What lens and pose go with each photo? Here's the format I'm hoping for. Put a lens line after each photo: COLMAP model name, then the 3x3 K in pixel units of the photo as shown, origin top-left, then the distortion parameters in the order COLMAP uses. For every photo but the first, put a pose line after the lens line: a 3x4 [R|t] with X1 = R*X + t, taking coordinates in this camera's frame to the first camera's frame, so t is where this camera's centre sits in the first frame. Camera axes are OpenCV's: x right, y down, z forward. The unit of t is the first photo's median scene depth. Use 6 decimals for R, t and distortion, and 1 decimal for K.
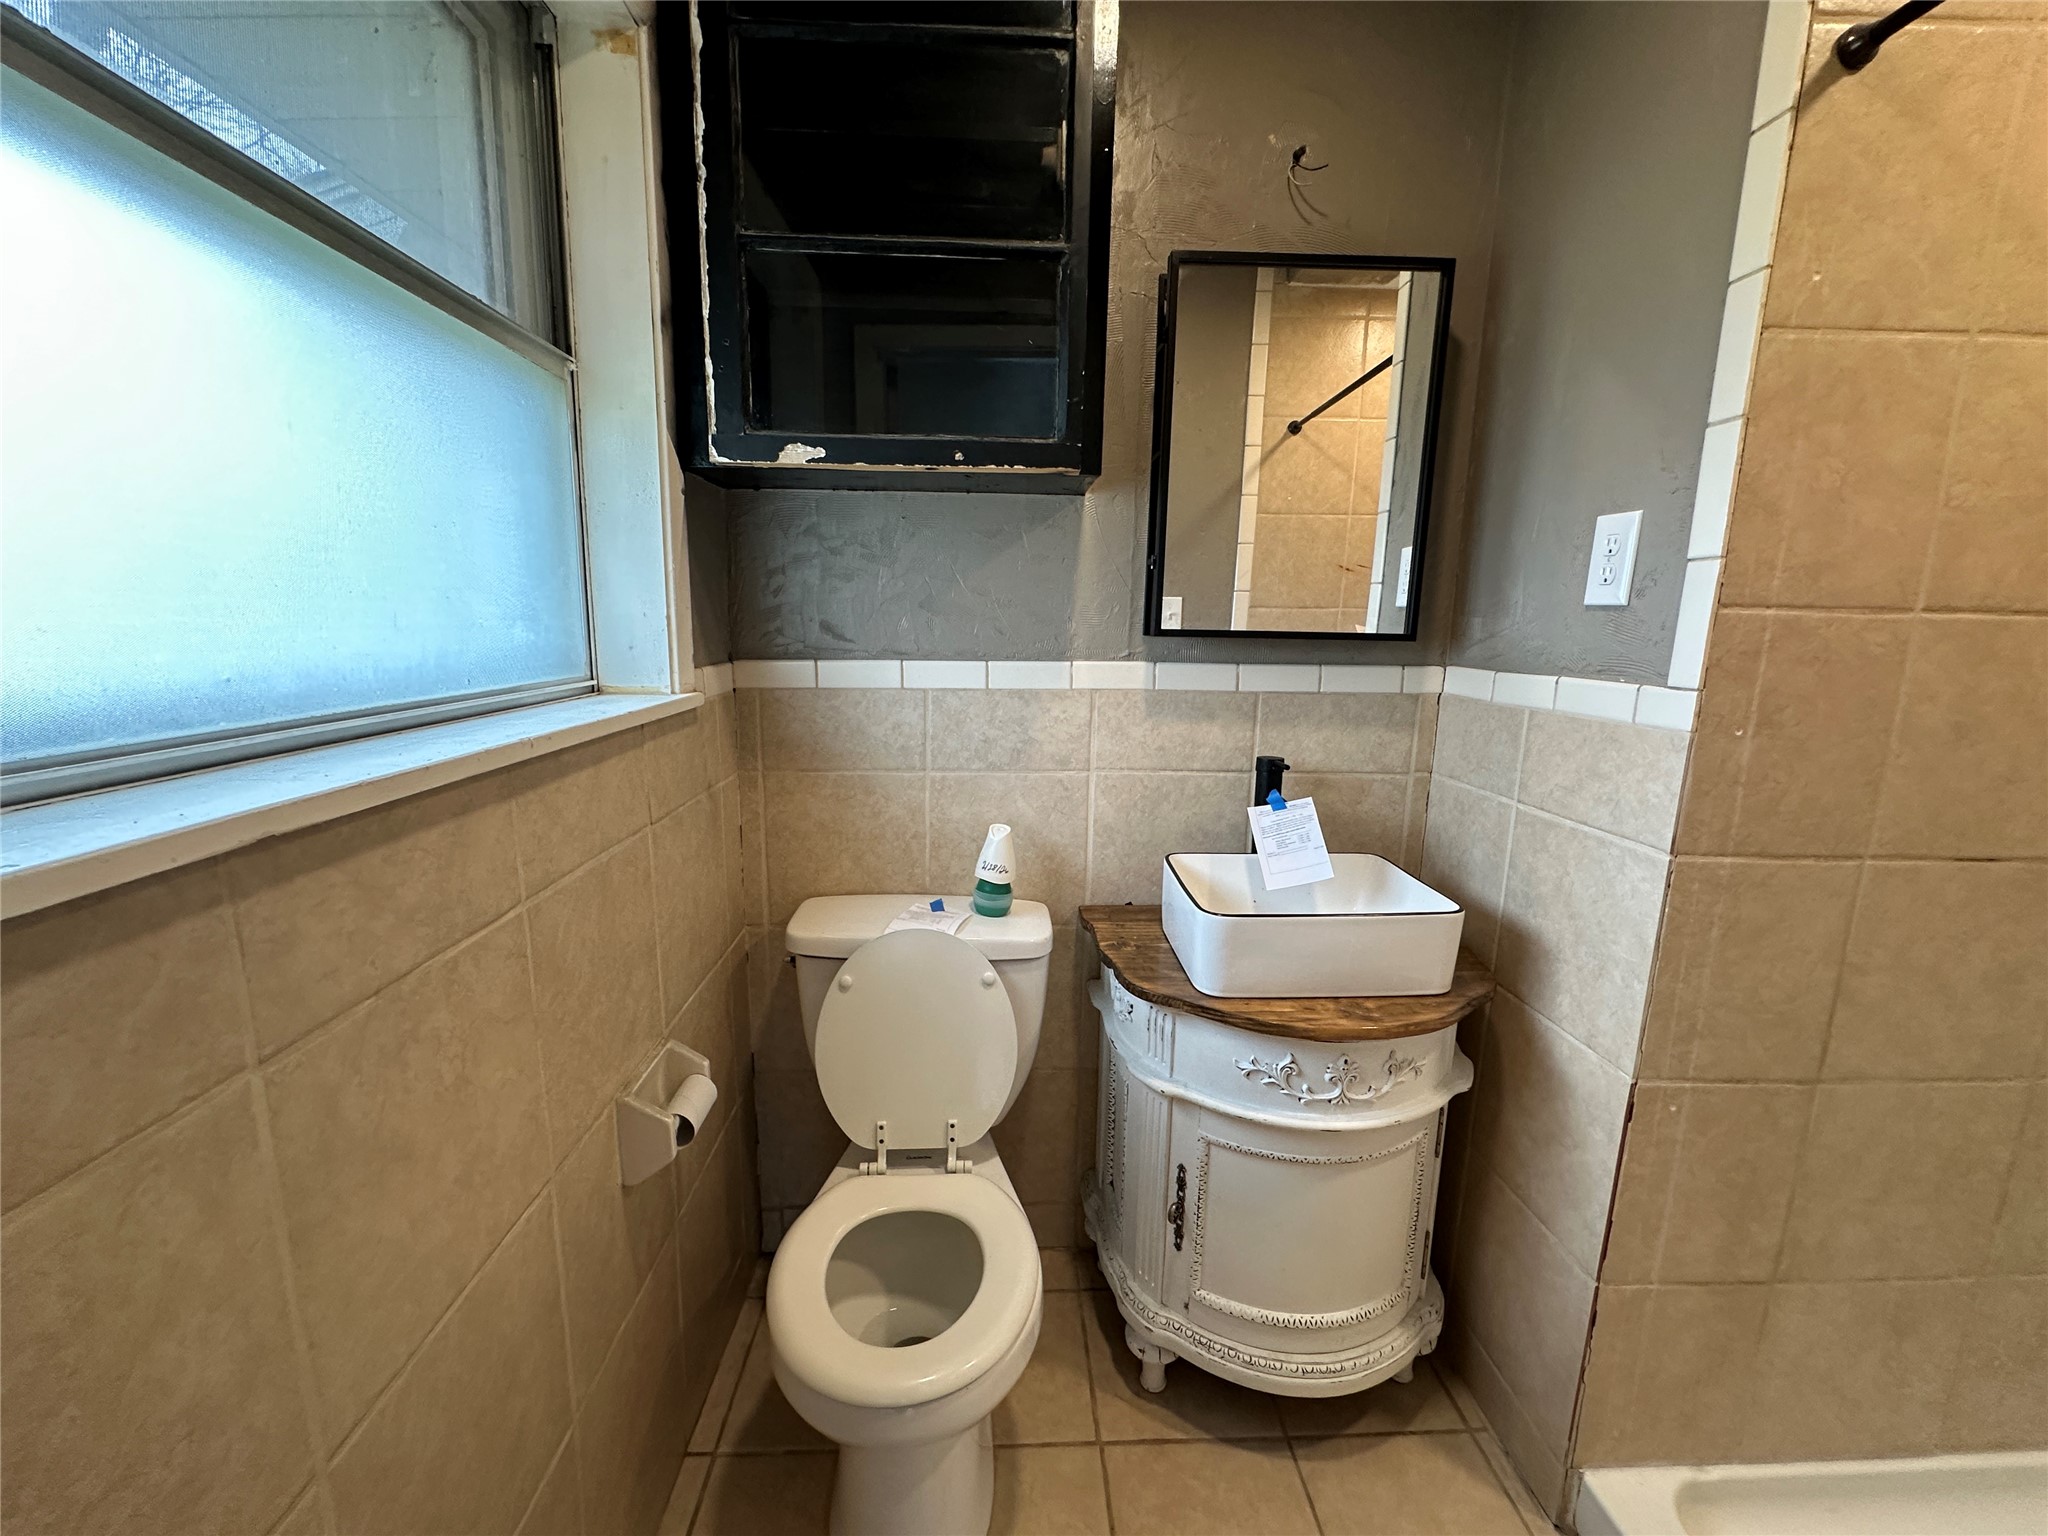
lens RADIAL K [[821.8, 0, 1022.8], [0, 821.8, 765.7], [0, 0, 1]] dist [0.001007, 0.000296]
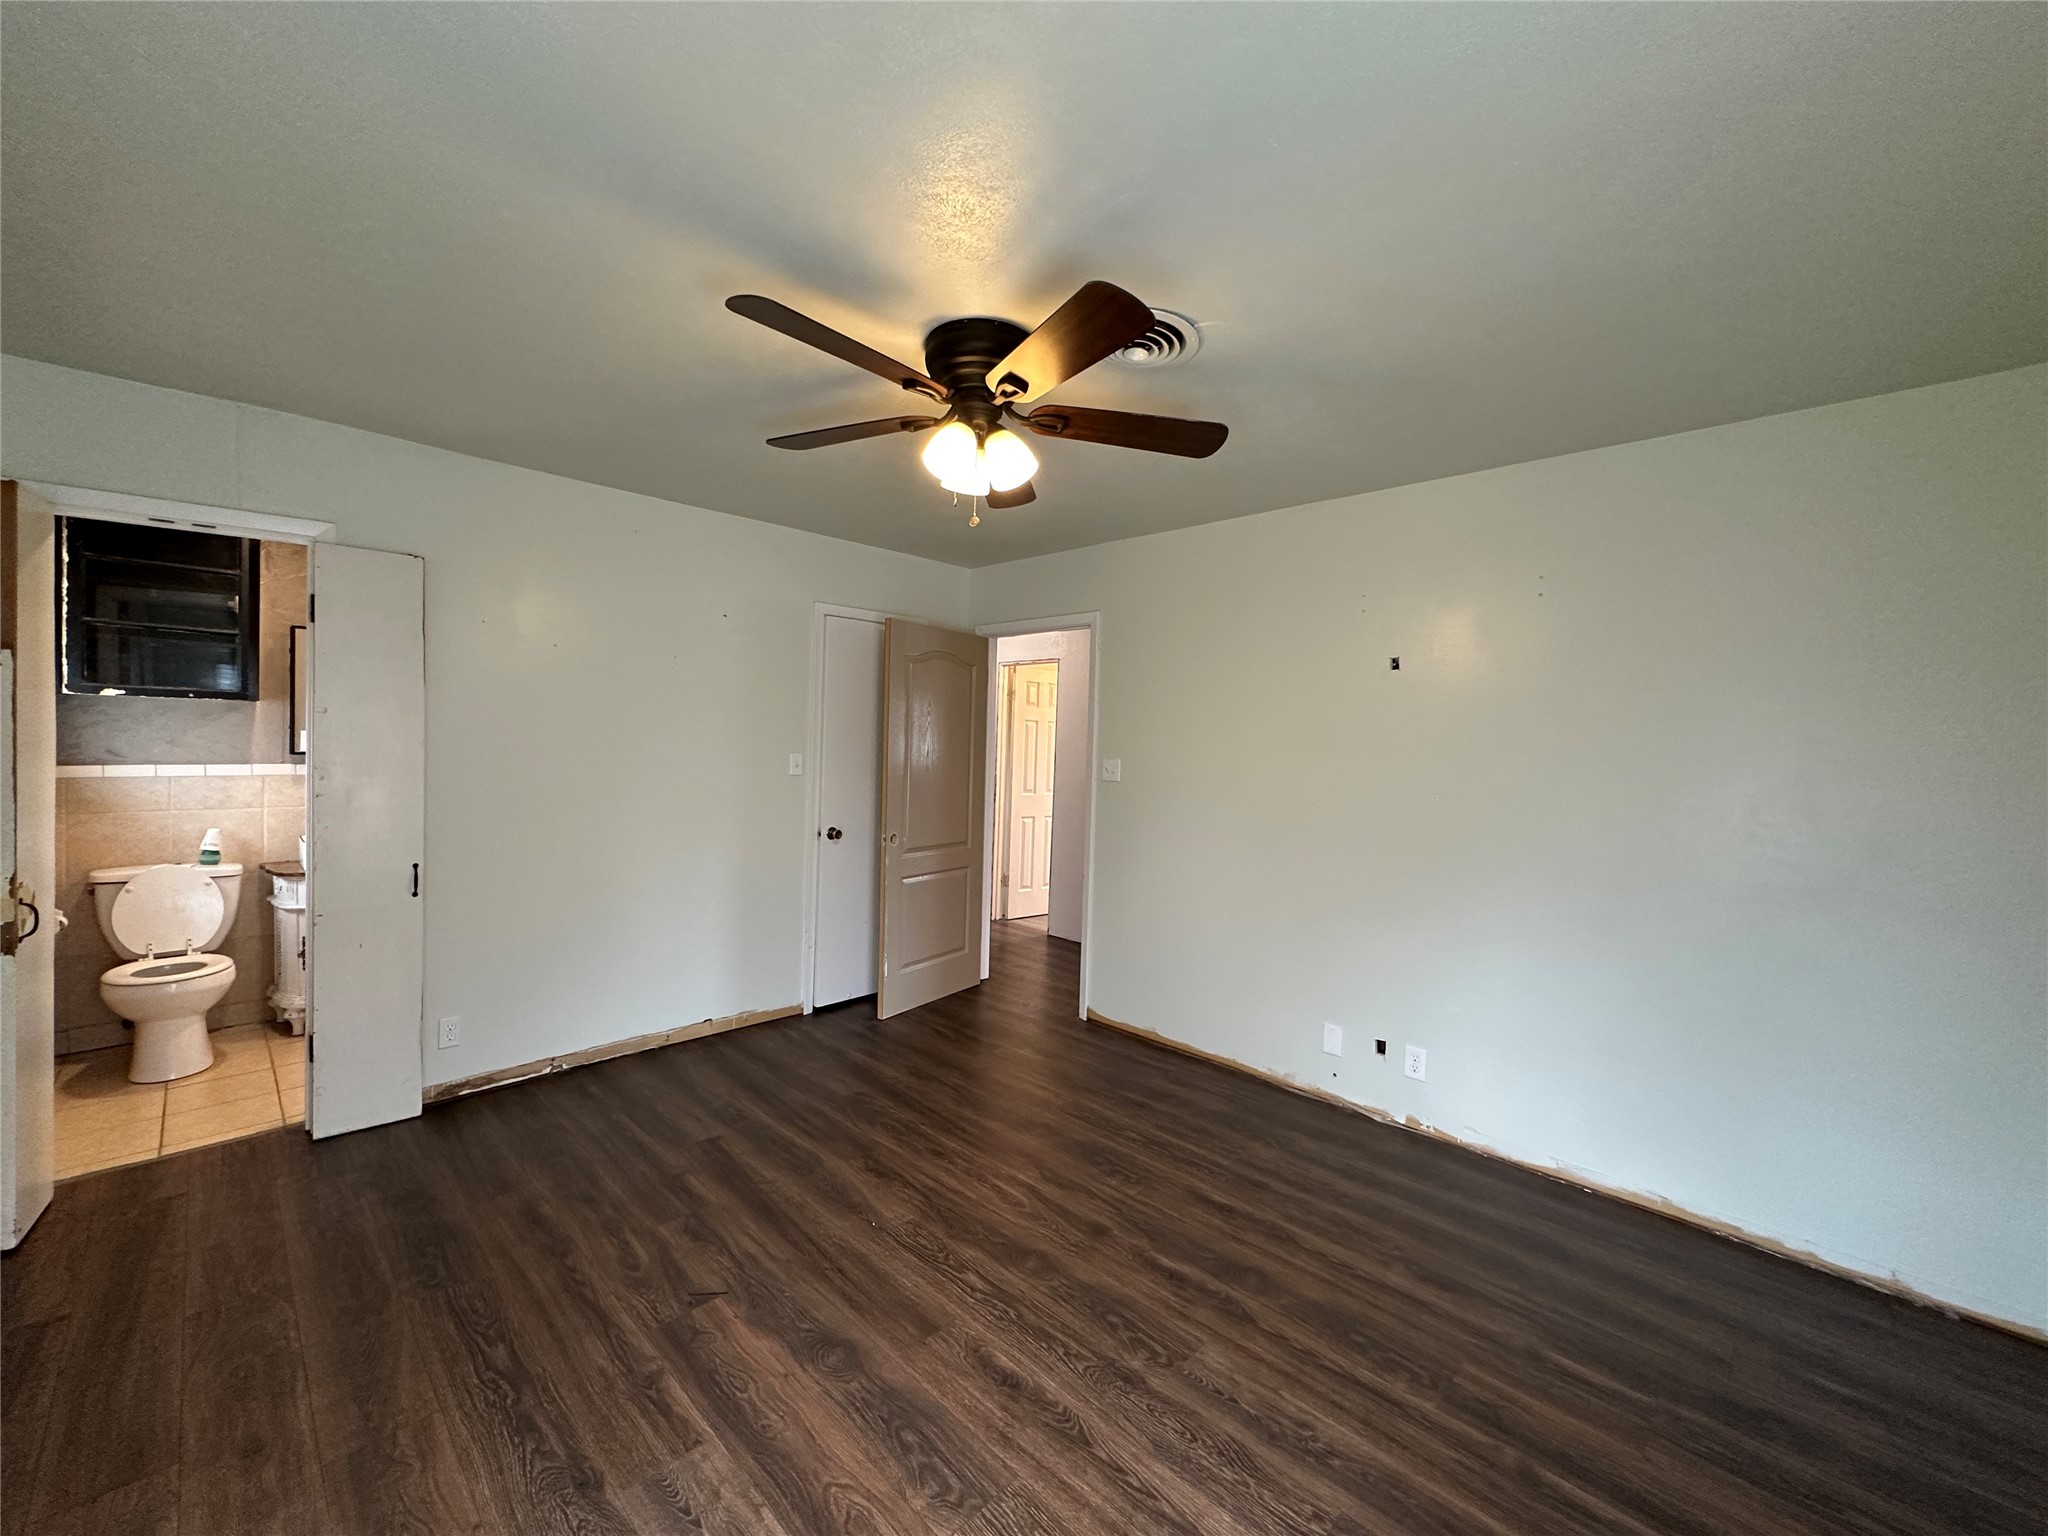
lens RADIAL K [[821.8, 0, 1018.1], [0, 821.8, 770.7], [0, 0, 1]] dist [0.001007, 0.000296]
pose [[0.735847, -0.018644, 0.676891, 0.081795], [0.106393, 0.990388, -0.088381, 0.375368], [-0.668737, 0.137051, 0.730758, -2.480222]]
